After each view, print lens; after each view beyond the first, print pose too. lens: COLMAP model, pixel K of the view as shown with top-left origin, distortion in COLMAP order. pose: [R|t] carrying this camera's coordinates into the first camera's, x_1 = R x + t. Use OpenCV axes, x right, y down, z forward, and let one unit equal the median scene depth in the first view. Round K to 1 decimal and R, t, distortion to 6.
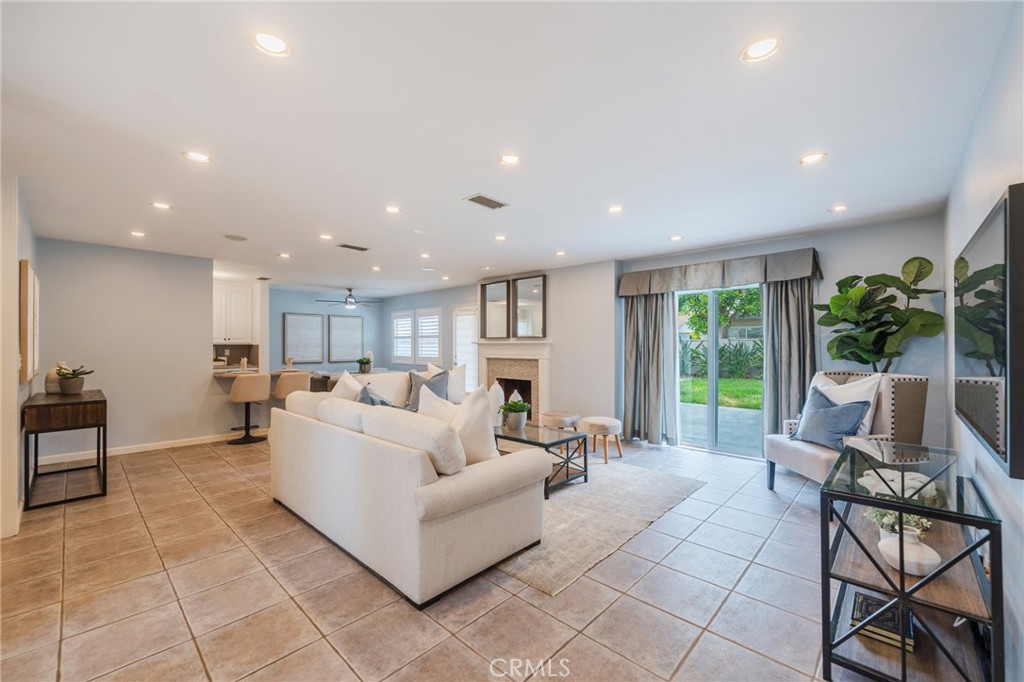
lens RADIAL K [[415.1, 0, 516.9], [0, 415.1, 339.7], [0, 0, 1]] dist [-0.000112, -0.000323]
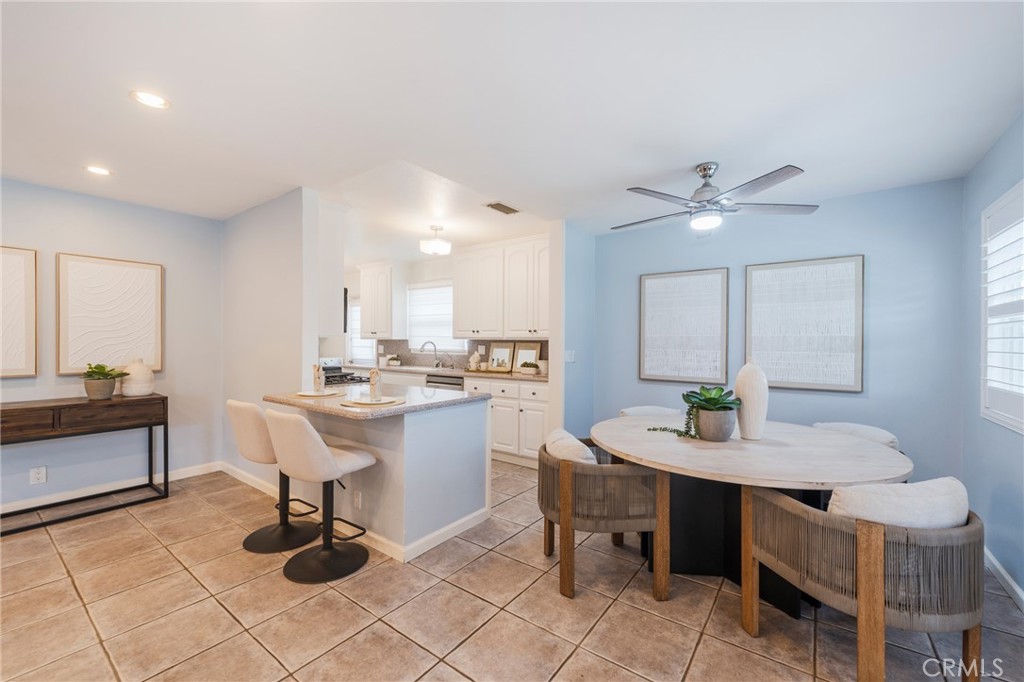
lens RADIAL K [[415.7, 0, 507.7], [0, 415.7, 338.5], [0, 0, 1]] dist [0.001565, -0.000208]
pose [[0.103356, -0.005245, -0.994631, -0.104460], [0.004873, 0.999977, -0.004767, 0.012466], [0.994633, -0.004354, 0.103379, 0.901318]]
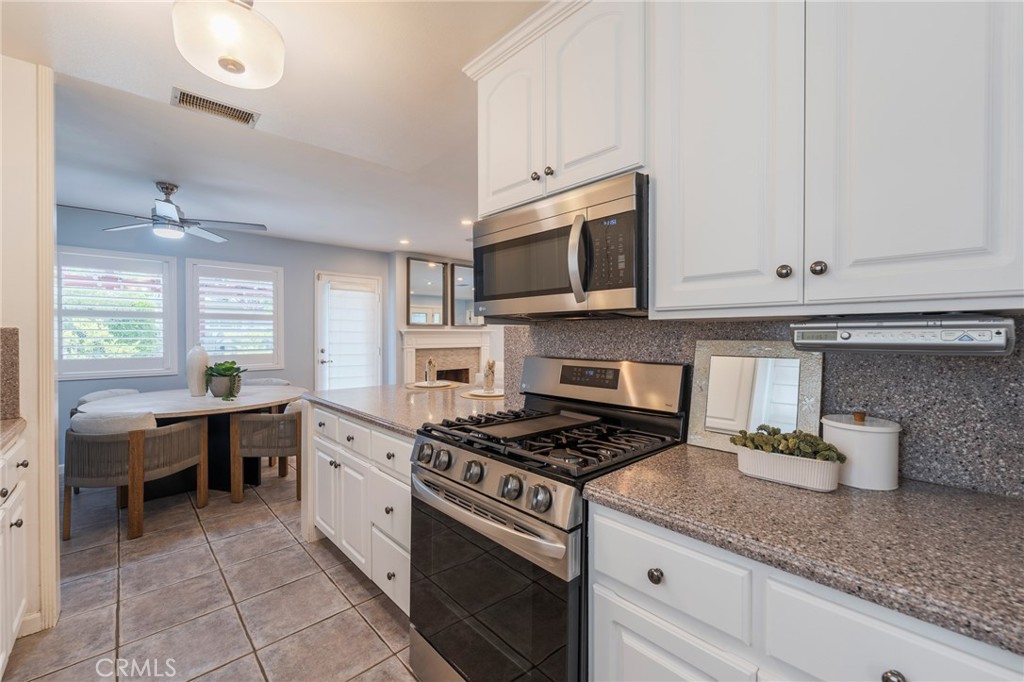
lens RADIAL K [[415.7, 0, 507.7], [0, 415.7, 338.5], [0, 0, 1]] dist [0.001565, -0.000208]
pose [[0.076525, -0.008500, 0.997031, -0.842479], [-0.012743, 0.999874, 0.009502, 0.012661], [-0.996986, -0.013432, 0.076407, 0.728056]]
